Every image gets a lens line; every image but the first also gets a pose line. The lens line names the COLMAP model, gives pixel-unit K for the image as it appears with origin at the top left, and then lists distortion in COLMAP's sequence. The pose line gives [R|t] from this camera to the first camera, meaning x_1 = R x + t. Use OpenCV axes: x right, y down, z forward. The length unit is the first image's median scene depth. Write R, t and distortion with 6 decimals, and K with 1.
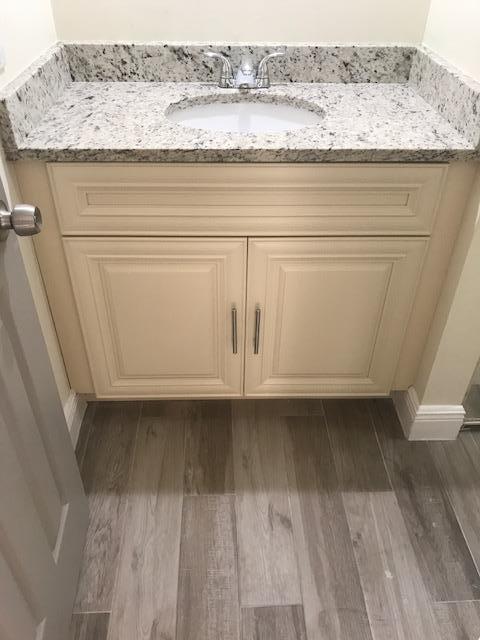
lens RADIAL K [[533.4, 0, 240.0], [0, 533.4, 320.0], [0, 0, 1]] dist [0.028981, -0.004158]
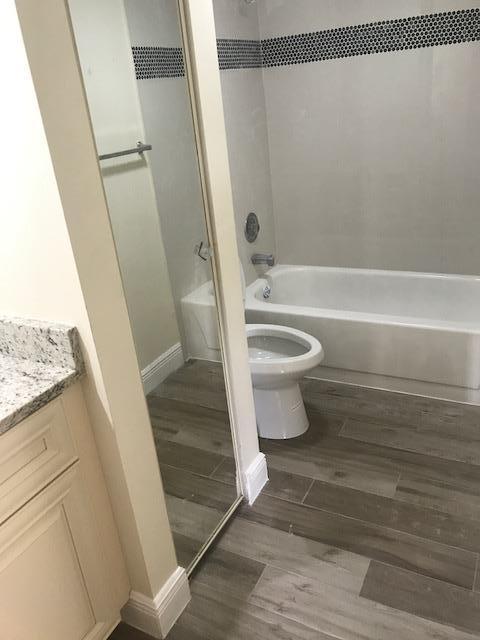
lens RADIAL K [[533.4, 0, 240.0], [0, 533.4, 320.0], [0, 0, 1]] dist [0.028981, -0.004158]
pose [[0.493066, -0.403177, 0.770931, -0.165114], [0.609644, 0.792299, 0.024440, -0.215217], [-0.620661, 0.457943, 0.636450, 0.081443]]
